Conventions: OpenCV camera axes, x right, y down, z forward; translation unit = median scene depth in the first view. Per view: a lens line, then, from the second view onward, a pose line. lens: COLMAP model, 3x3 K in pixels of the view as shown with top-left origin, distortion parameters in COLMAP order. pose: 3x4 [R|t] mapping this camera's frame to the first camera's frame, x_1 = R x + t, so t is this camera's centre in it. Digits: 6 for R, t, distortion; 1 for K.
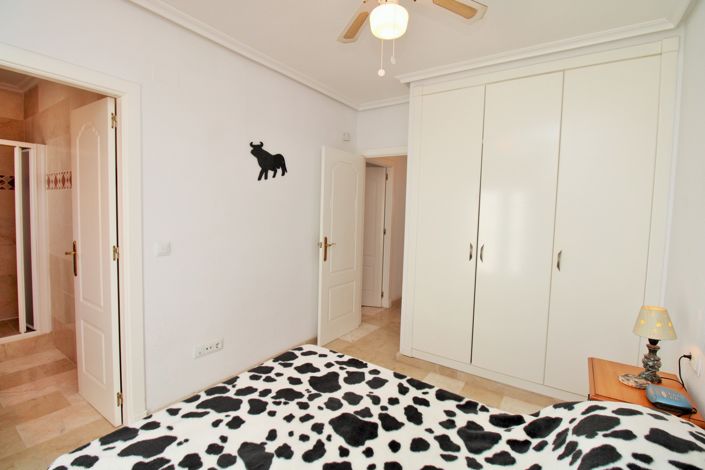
lens RADIAL K [[328.6, 0, 353.5], [0, 328.6, 233.7], [0, 0, 1]] dist [0.012276, -0.003429]
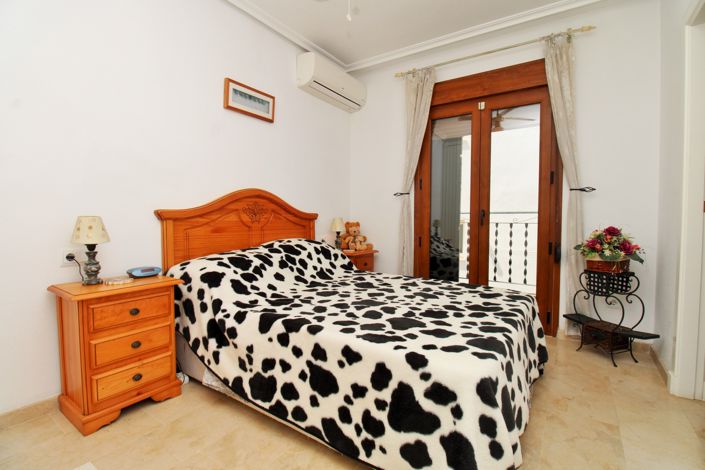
lens RADIAL K [[328.6, 0, 352.3], [0, 328.6, 234.1], [0, 0, 1]] dist [0.012276, -0.003429]
pose [[-0.999279, -0.037961, -0.000139, 0.065752], [-0.037721, 0.992512, 0.116174, 0.120281], [-0.004272, 0.116096, -0.993229, 1.860831]]
